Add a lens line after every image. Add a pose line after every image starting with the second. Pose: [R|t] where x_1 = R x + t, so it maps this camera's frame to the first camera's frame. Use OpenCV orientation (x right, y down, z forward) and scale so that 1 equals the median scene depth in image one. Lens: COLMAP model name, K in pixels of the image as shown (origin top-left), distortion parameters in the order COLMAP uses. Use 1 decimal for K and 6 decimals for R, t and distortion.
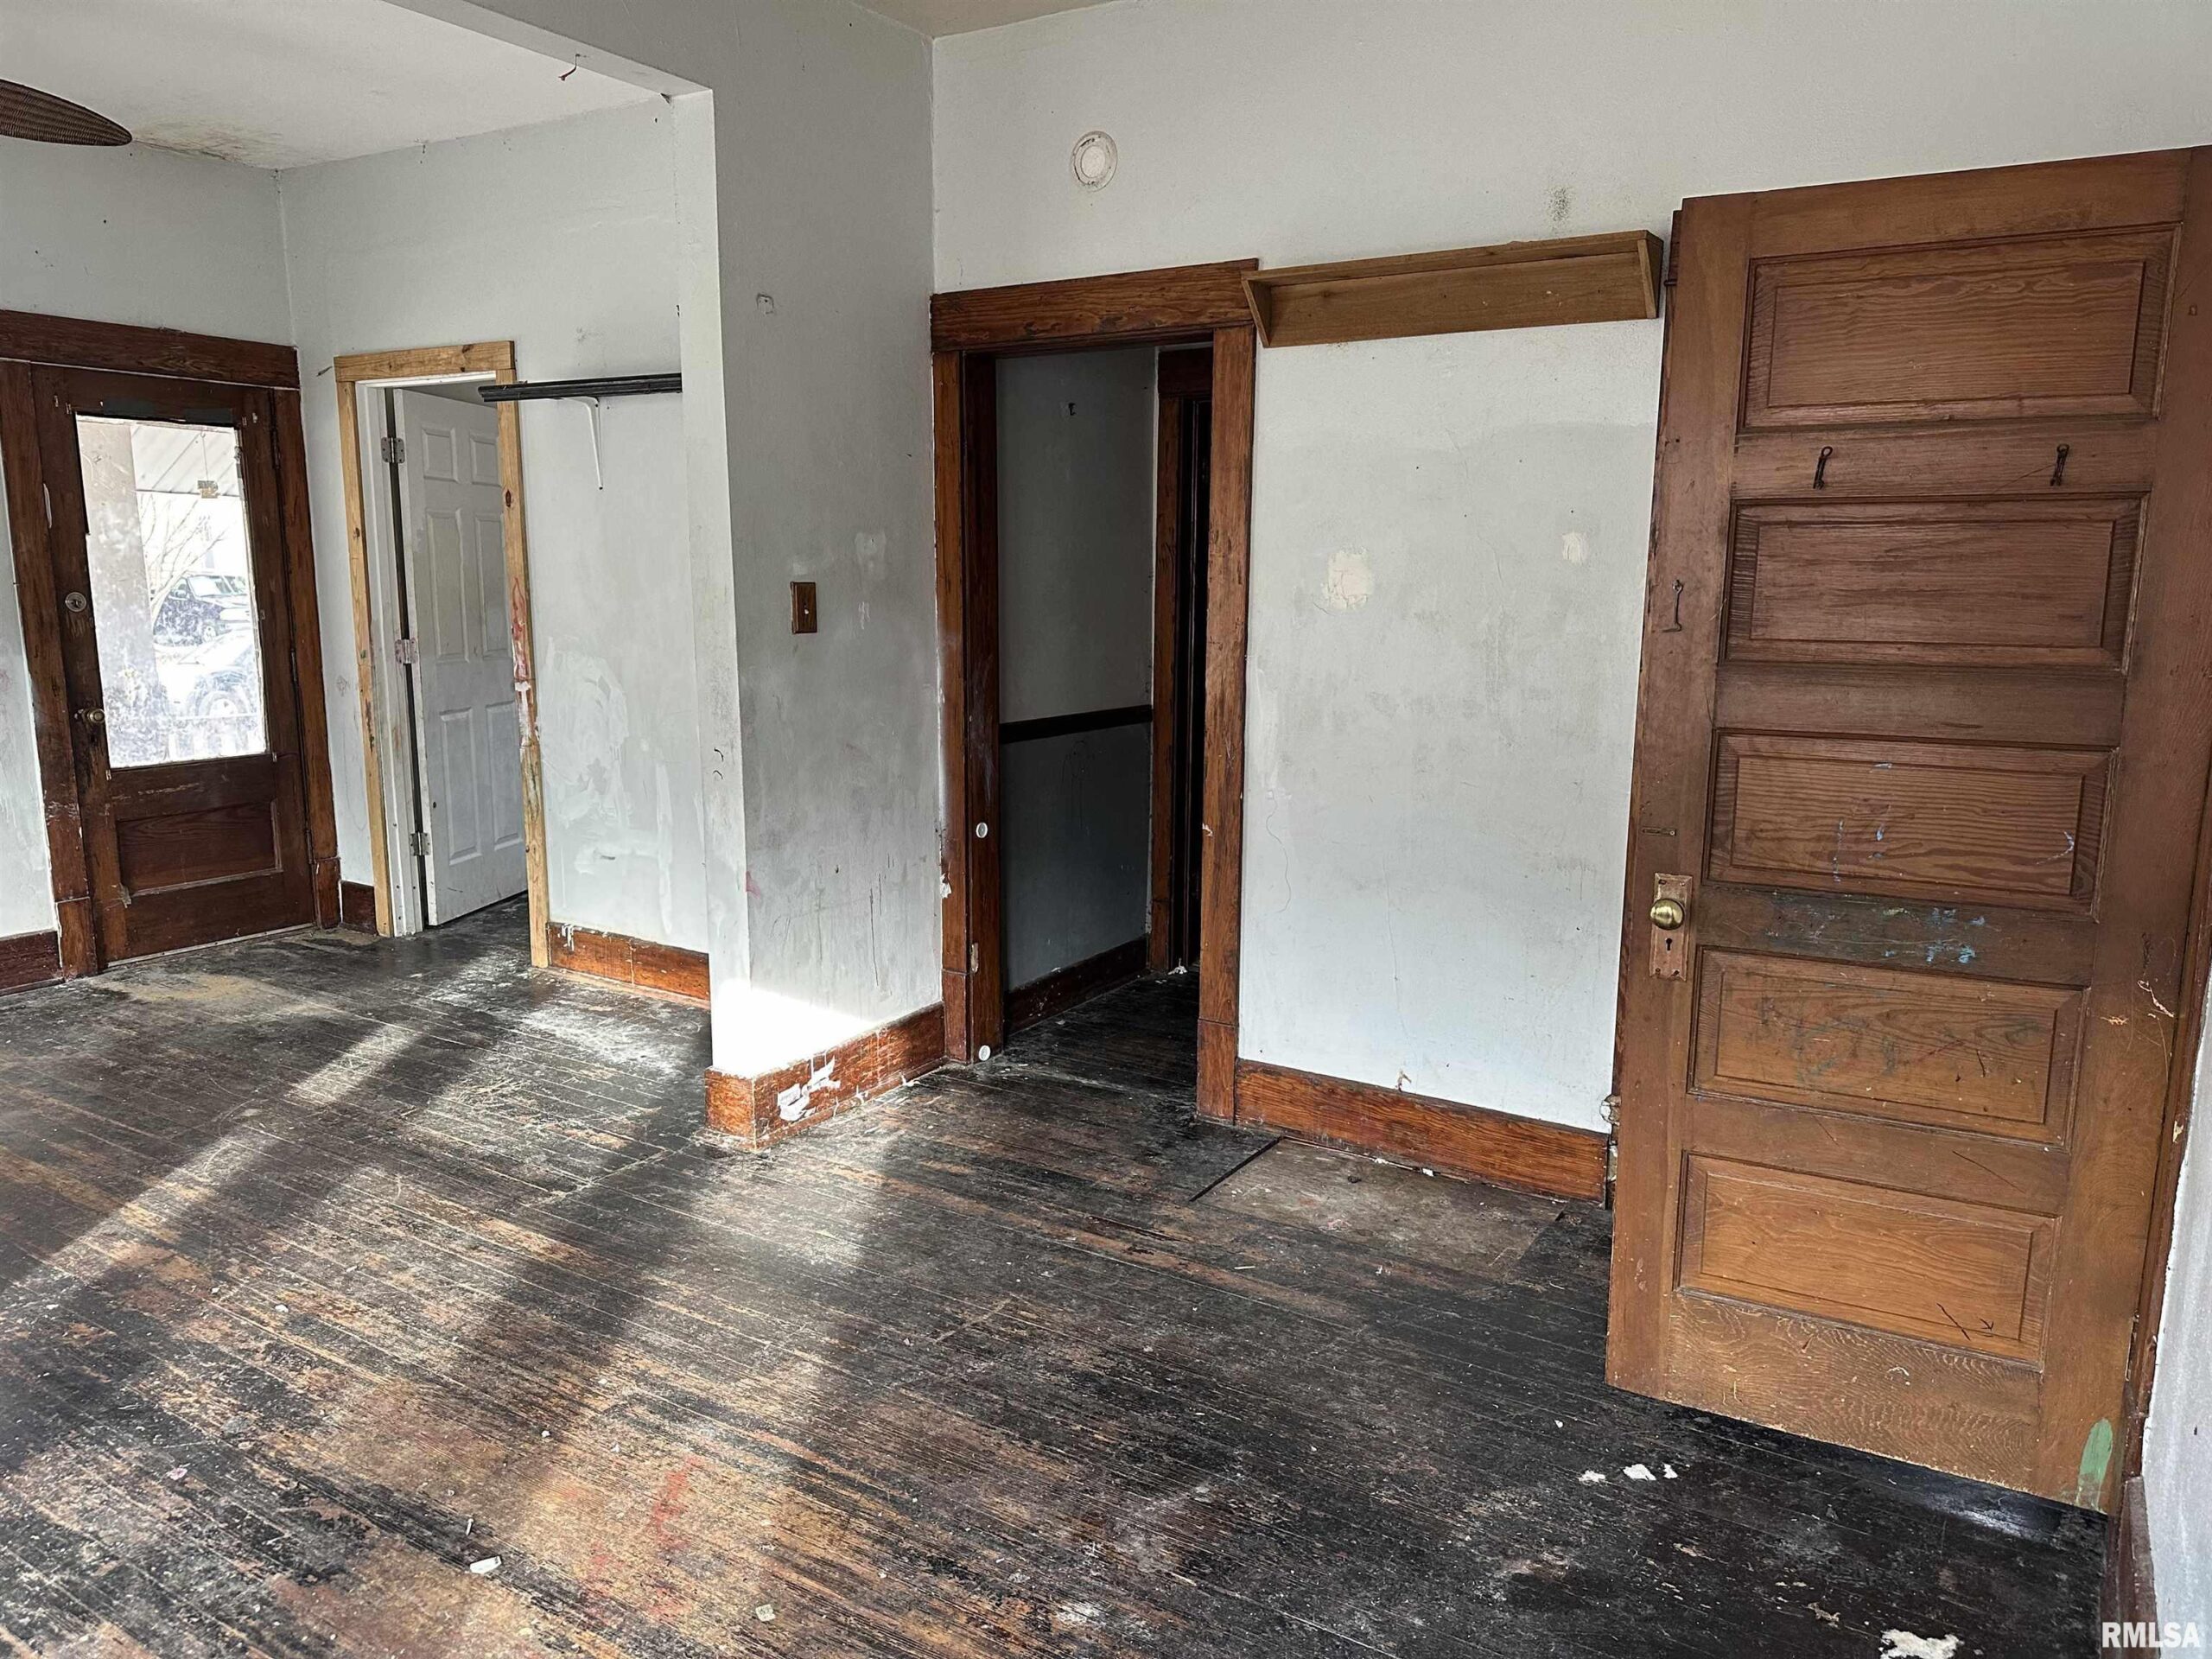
lens RADIAL K [[1532.9, 0, 1120.1], [0, 1532.9, 845.6], [0, 0, 1]] dist [0.055564, -0.088764]
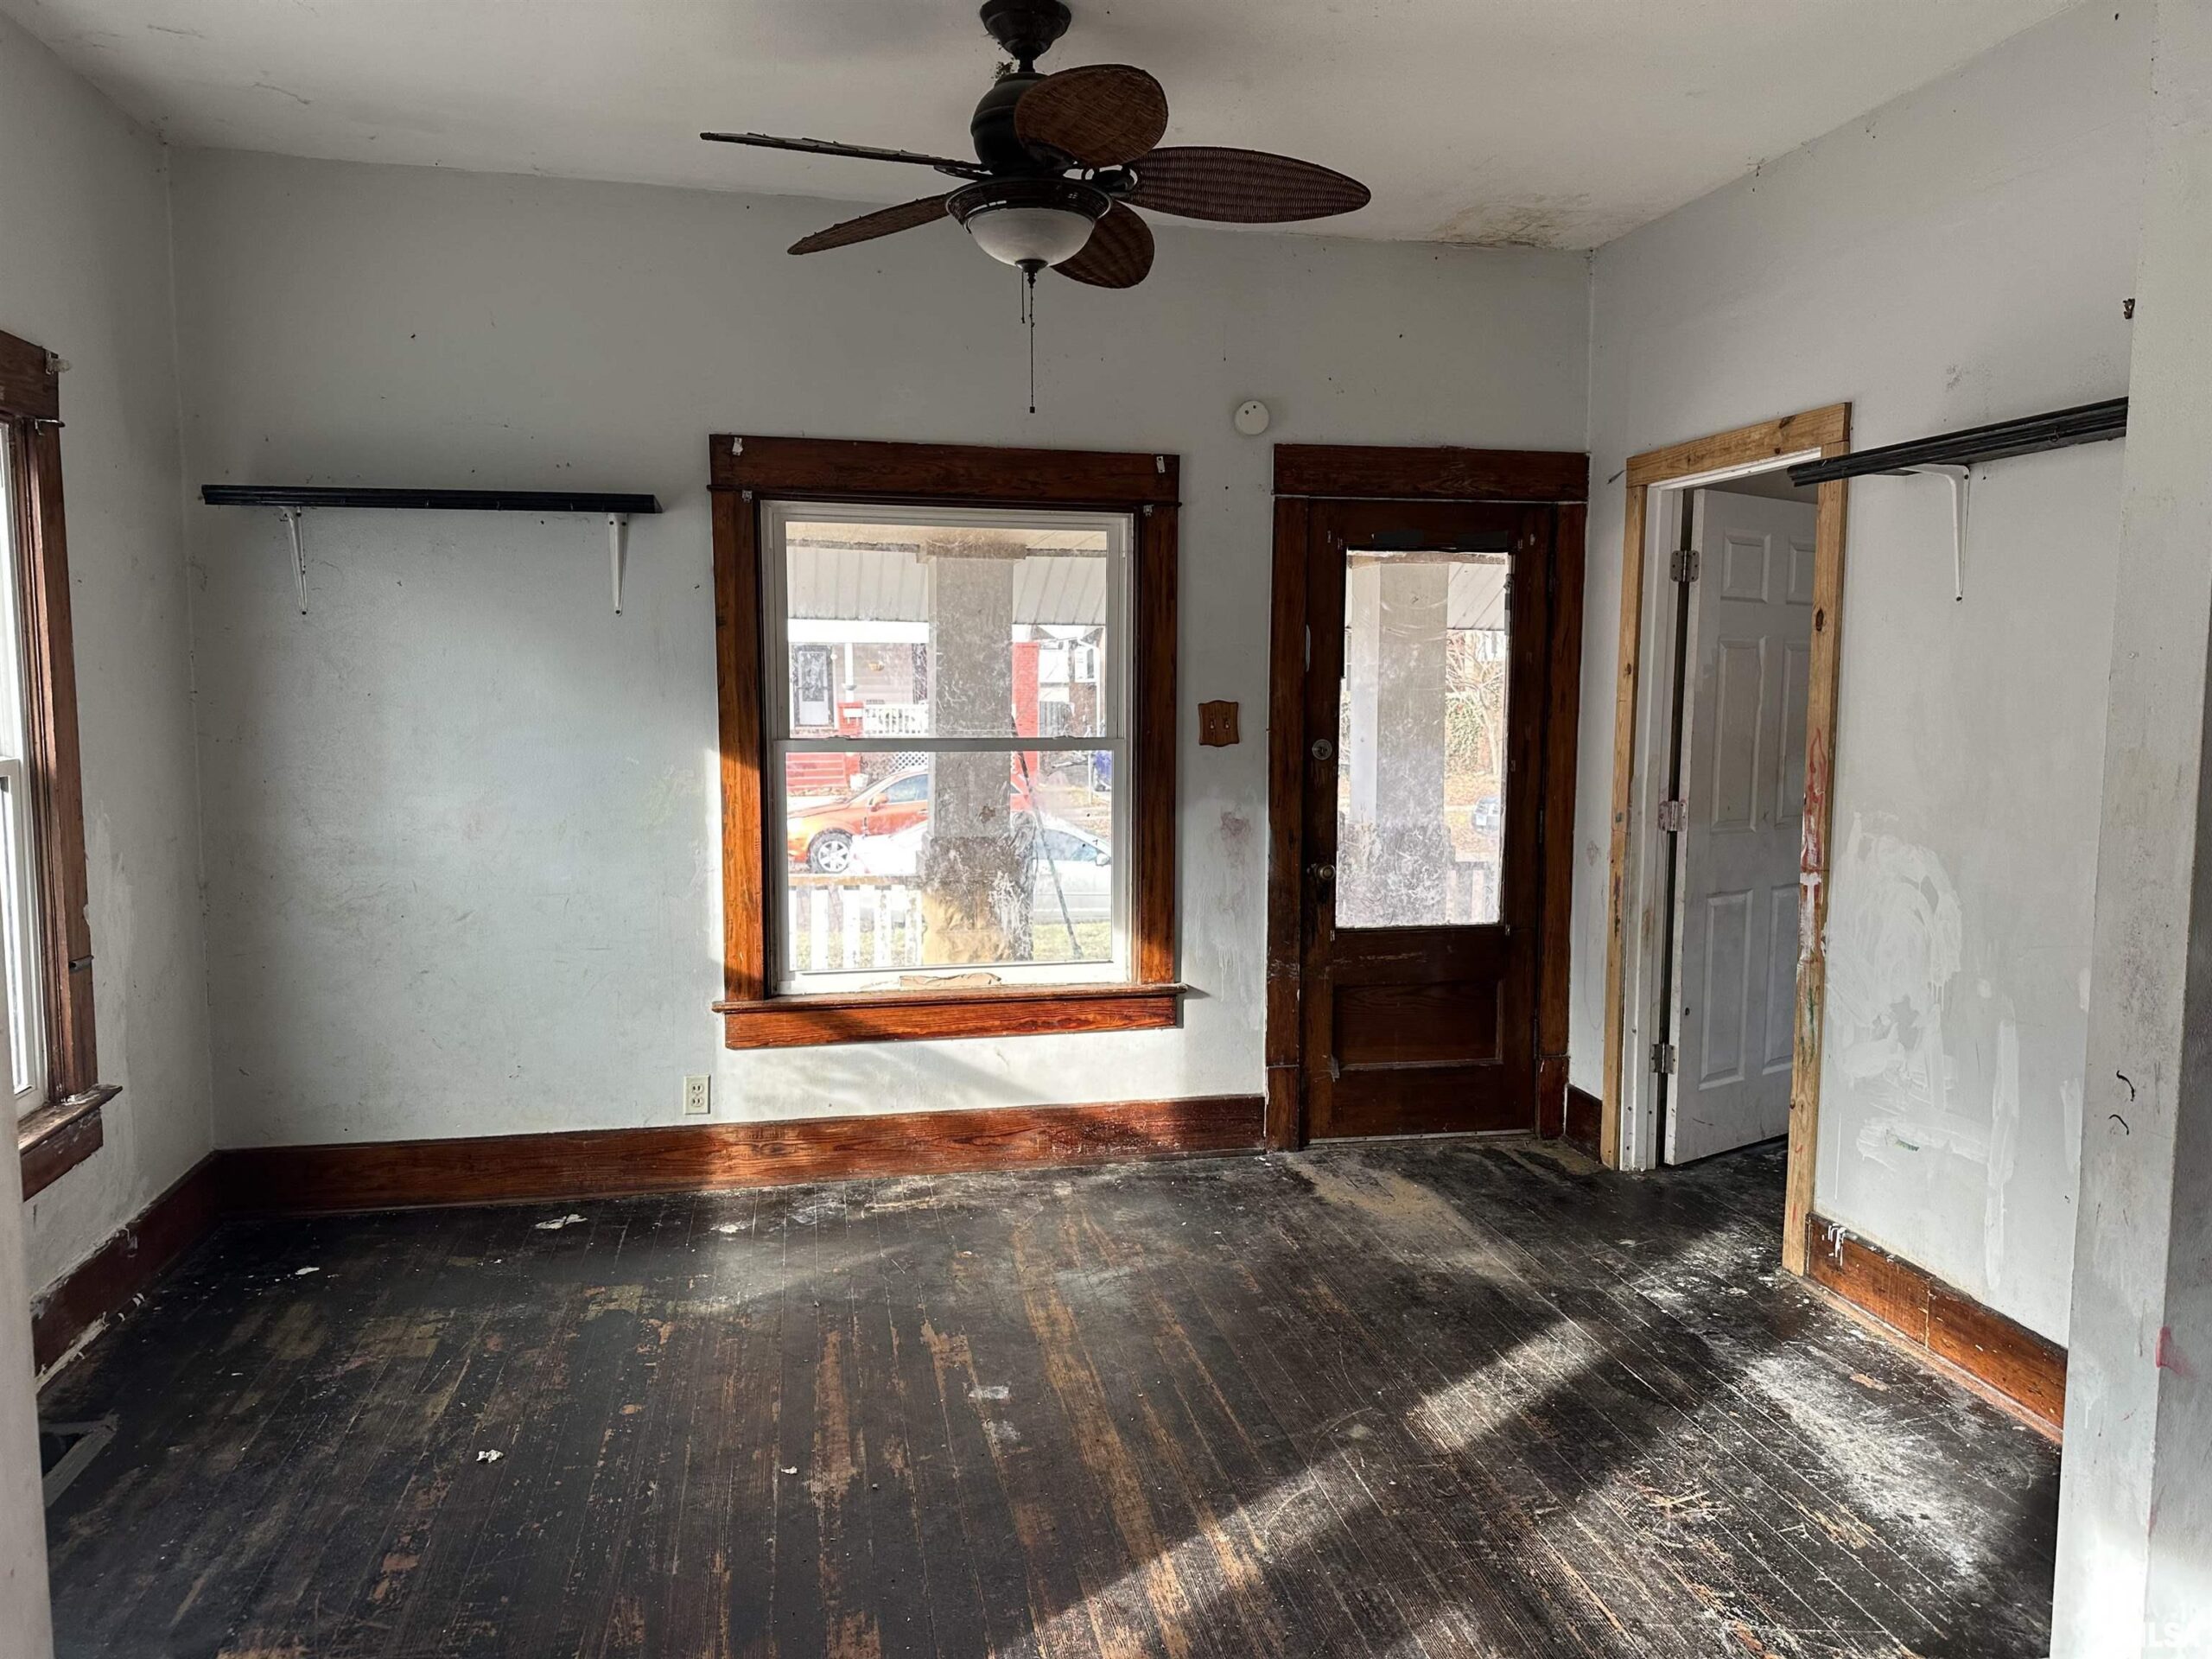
lens RADIAL K [[1537.7, 0, 1106.0], [0, 1537.7, 829.5], [0, 0, 1]] dist [0.170734, -0.290654]
pose [[0.678605, 0.063123, -0.731786, -0.087127], [-0.128529, 0.991133, -0.033695, -0.067050], [0.723170, 0.116922, 0.680701, 0.301177]]
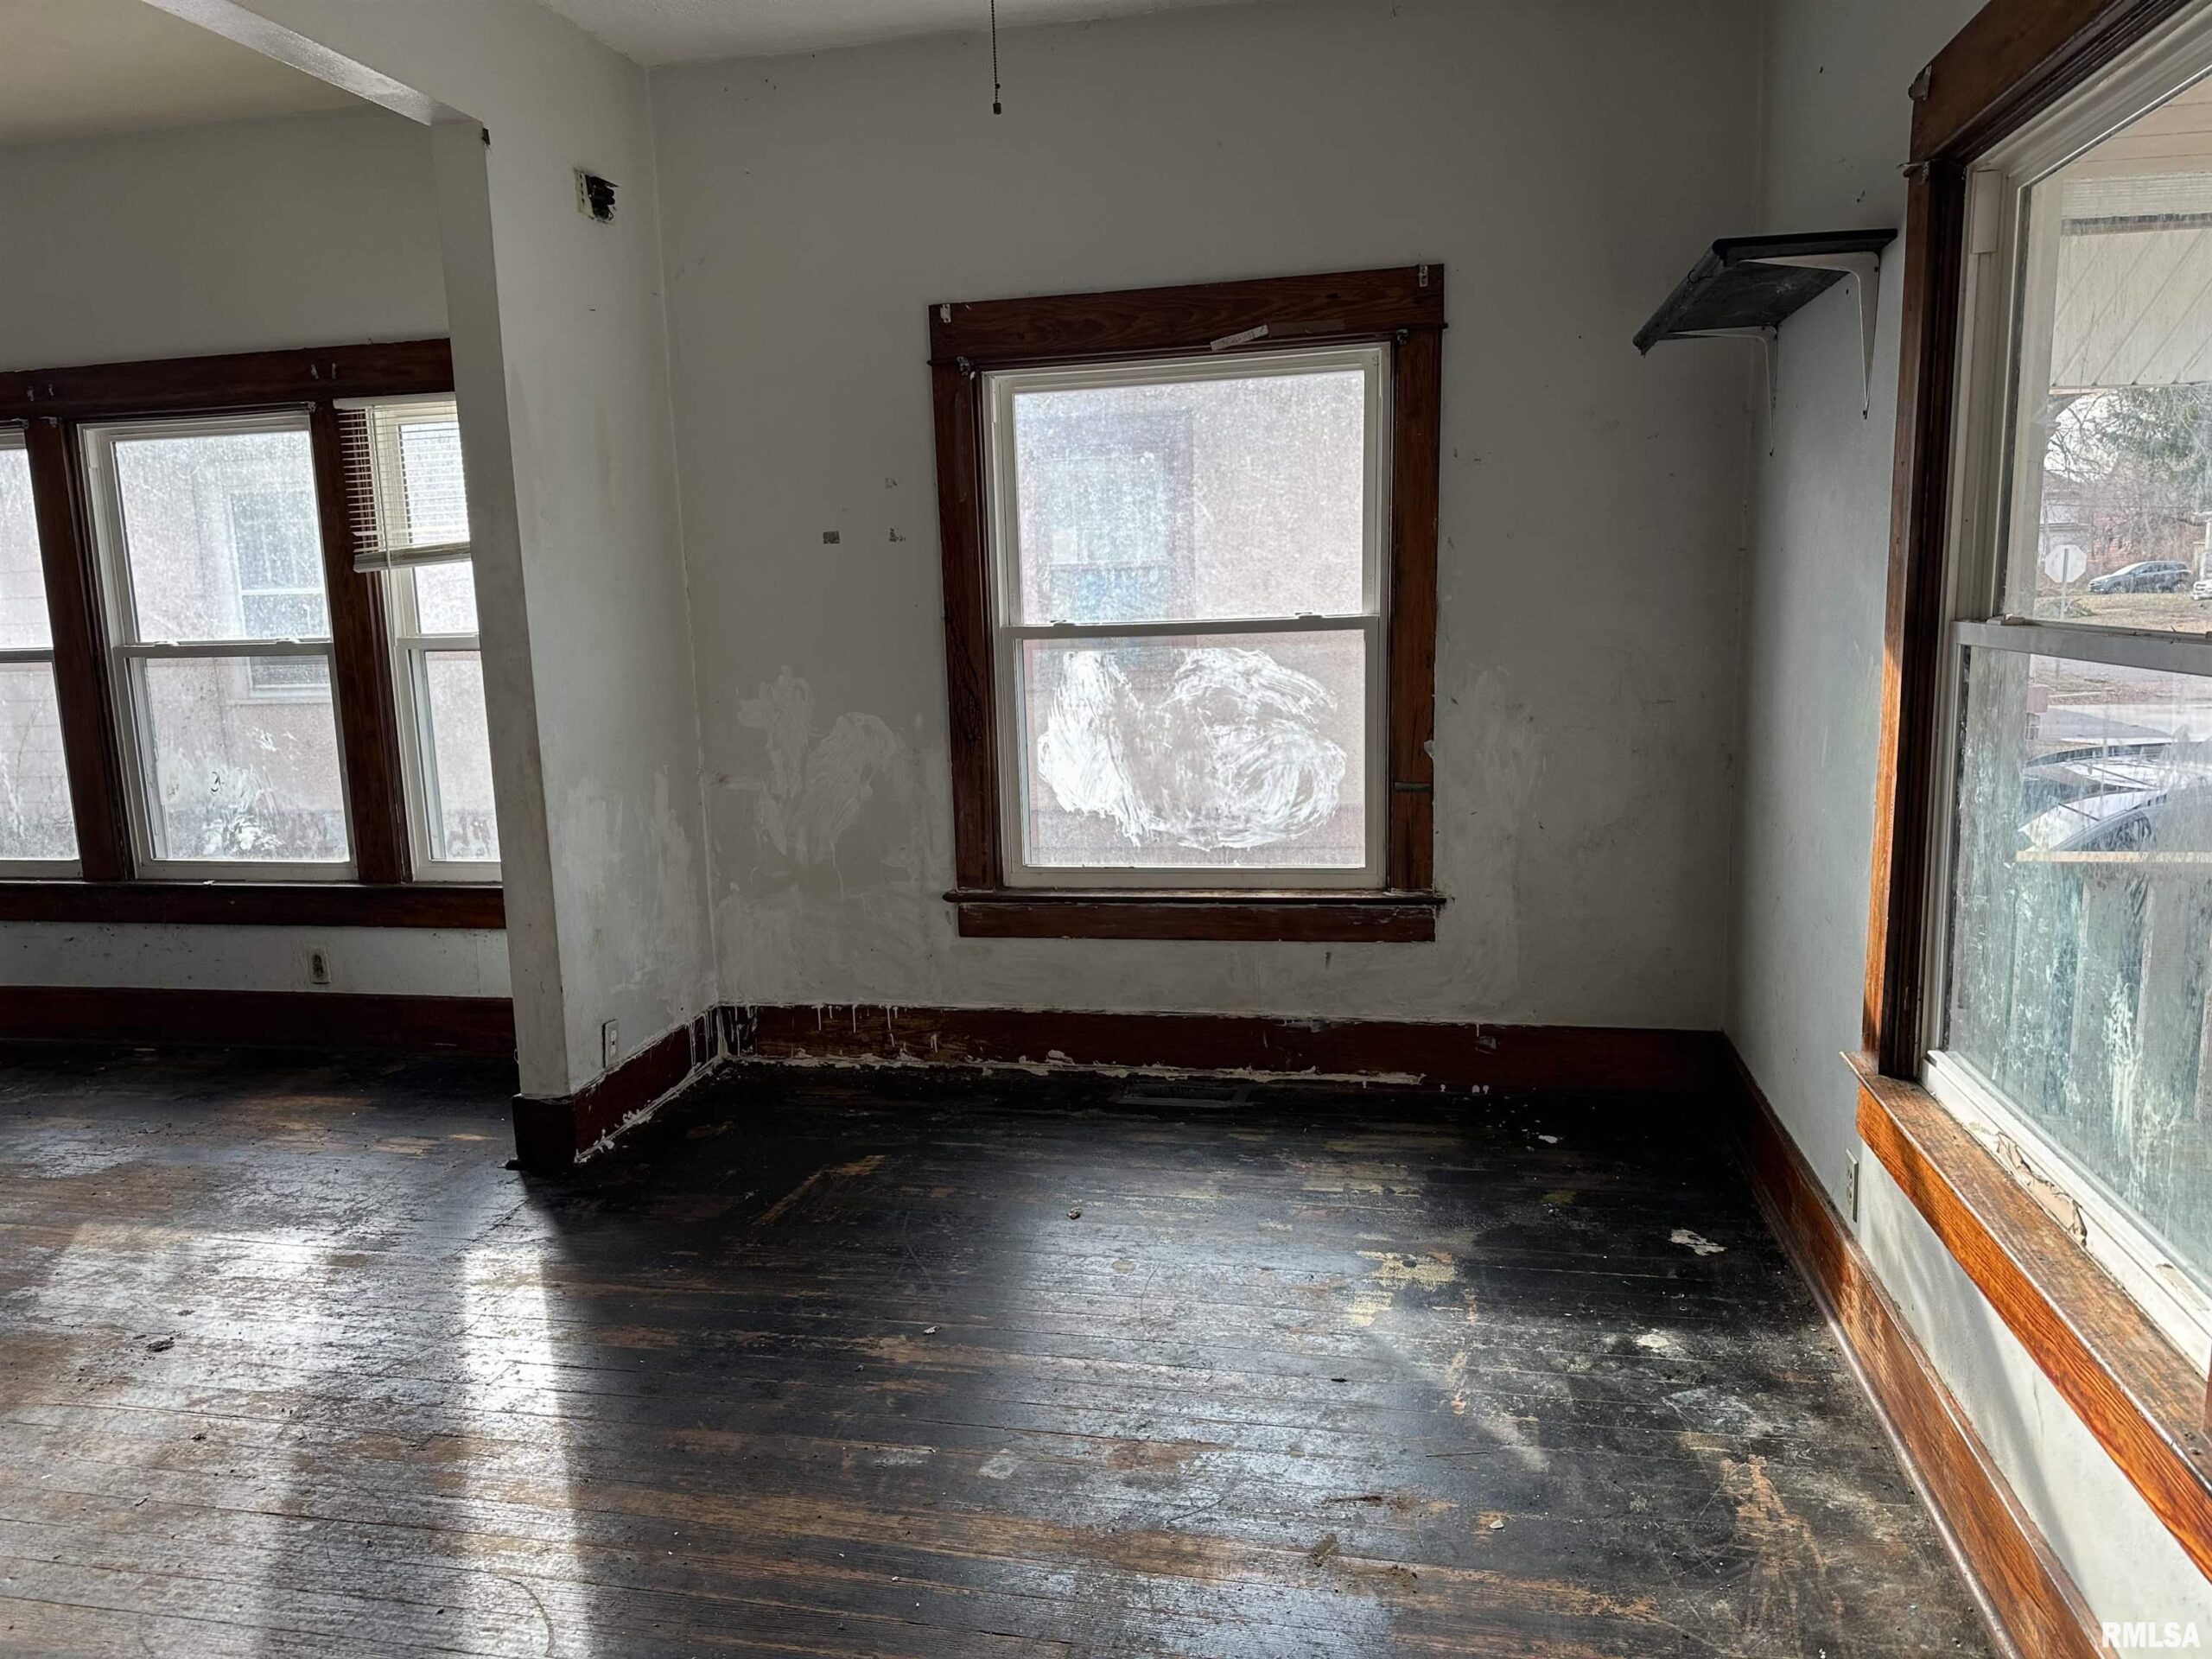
lens RADIAL K [[1537.7, 0, 1106.0], [0, 1537.7, 829.5], [0, 0, 1]] dist [0.170734, -0.290654]
pose [[-0.946413, 0.071080, -0.315040, -0.491683], [-0.033862, 0.948263, 0.315674, -0.215890], [0.321178, 0.309426, -0.895042, 1.191648]]
